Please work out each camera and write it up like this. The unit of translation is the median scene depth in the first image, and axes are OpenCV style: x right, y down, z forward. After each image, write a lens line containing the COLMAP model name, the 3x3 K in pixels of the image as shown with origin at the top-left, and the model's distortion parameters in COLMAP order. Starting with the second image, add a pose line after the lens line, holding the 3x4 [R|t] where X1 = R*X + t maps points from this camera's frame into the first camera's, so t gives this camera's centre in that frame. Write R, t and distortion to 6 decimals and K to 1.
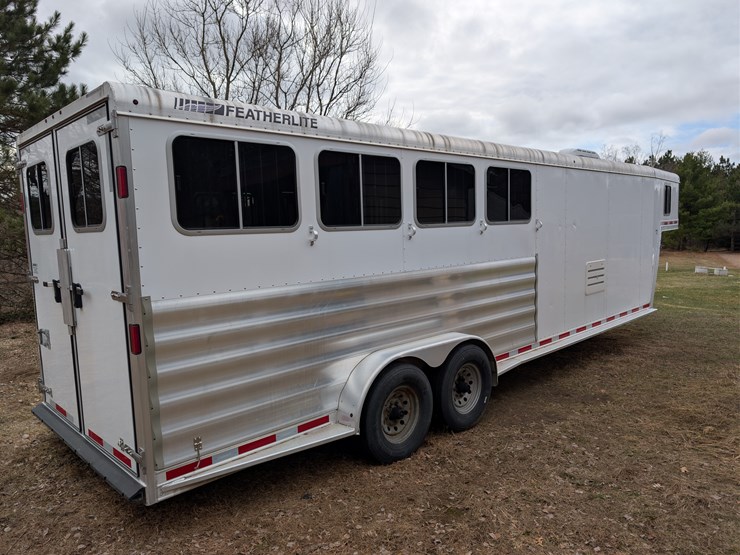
lens RADIAL K [[528.0, 0, 366.4], [0, 528.0, 281.3], [0, 0, 1]] dist [0.033748, -0.033948]
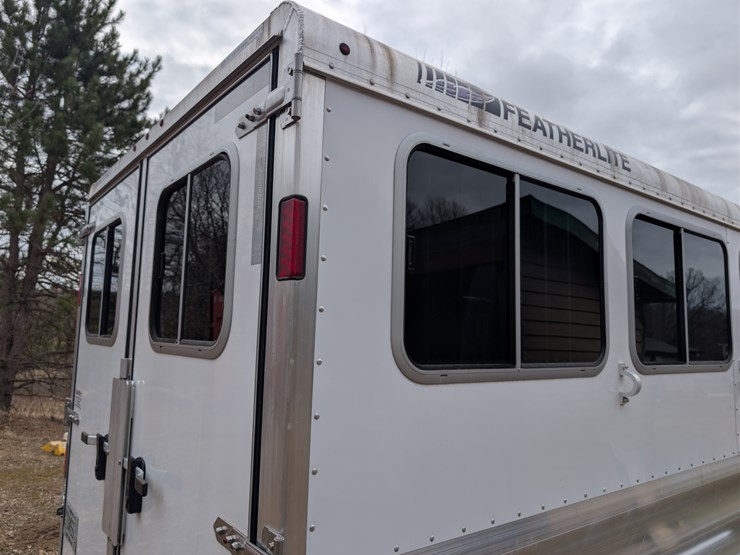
lens RADIAL K [[528.0, 0, 374.1], [0, 528.0, 279.4], [0, 0, 1]] dist [0.033748, -0.033948]
pose [[0.992927, 0.049476, -0.107925, -0.301635], [-0.070459, 0.977209, -0.200245, -0.073294], [0.095558, 0.206433, 0.973783, 0.541618]]
